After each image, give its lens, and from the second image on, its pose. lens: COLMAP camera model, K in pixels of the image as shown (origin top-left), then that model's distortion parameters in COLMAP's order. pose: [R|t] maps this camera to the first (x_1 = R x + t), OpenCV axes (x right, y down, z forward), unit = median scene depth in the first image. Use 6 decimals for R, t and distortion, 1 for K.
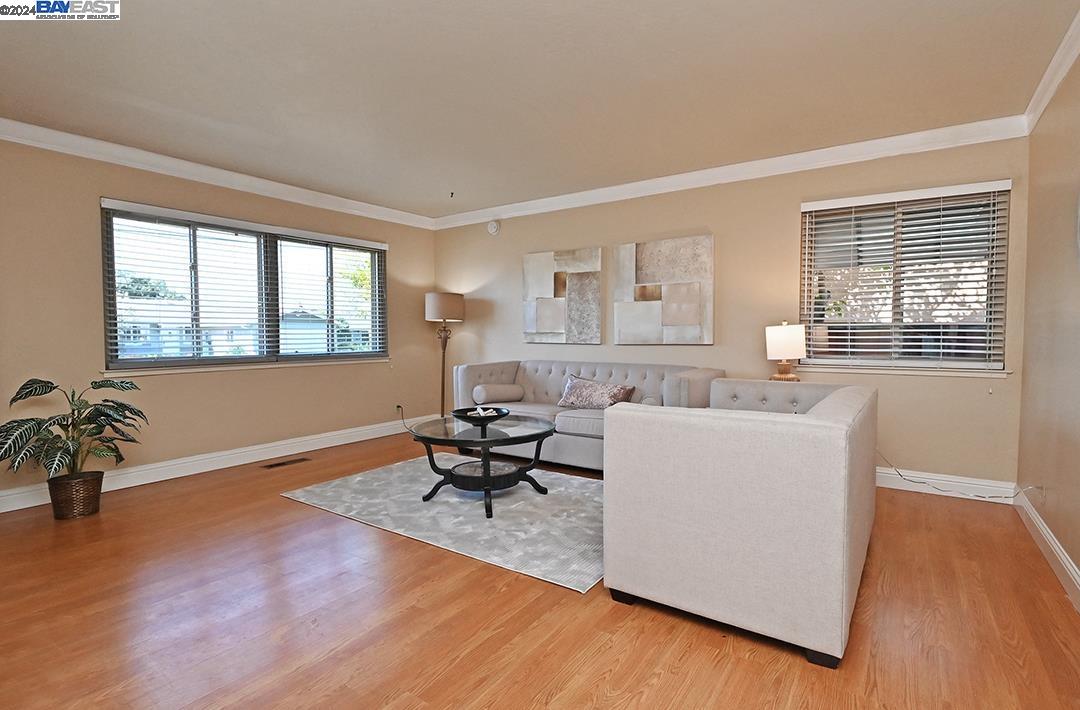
lens RADIAL K [[528.6, 0, 538.1], [0, 528.6, 353.7], [0, 0, 1]] dist [-0.001608, -0.000090]
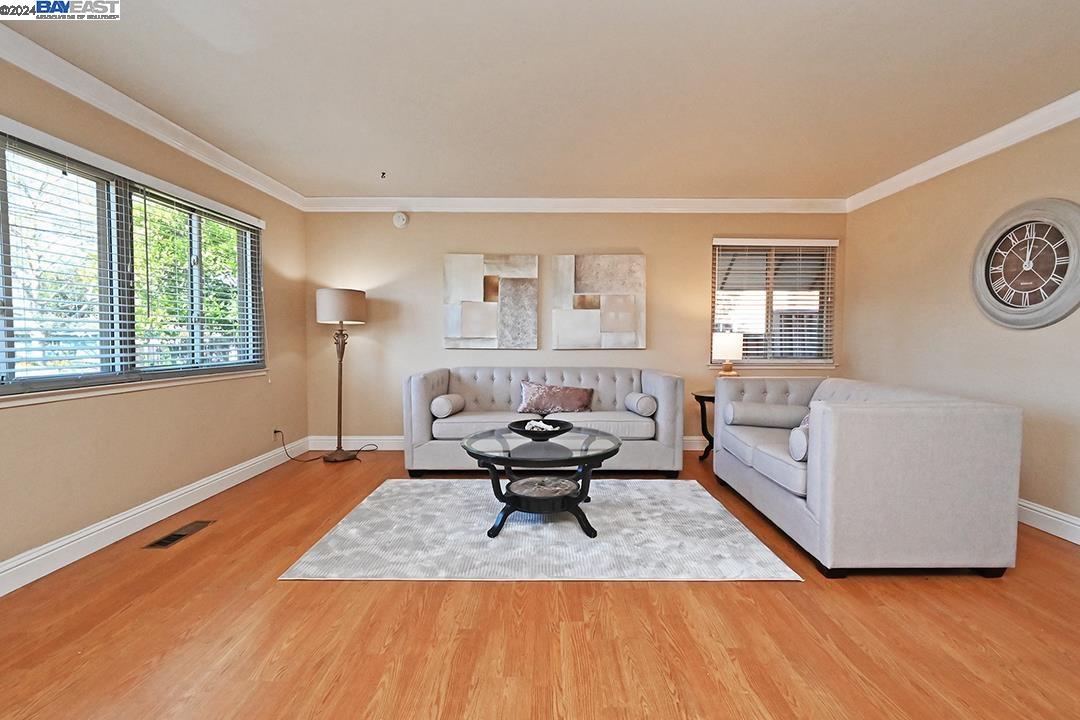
lens RADIAL K [[478.4, 0, 542.2], [0, 478.4, 359.9], [0, 0, 1]] dist [-0.002815, 0.000268]
pose [[0.817091, -0.022025, 0.576088, -0.428895], [0.017978, 0.999757, 0.012724, -0.009542], [-0.576228, -0.000040, 0.817289, 0.241476]]
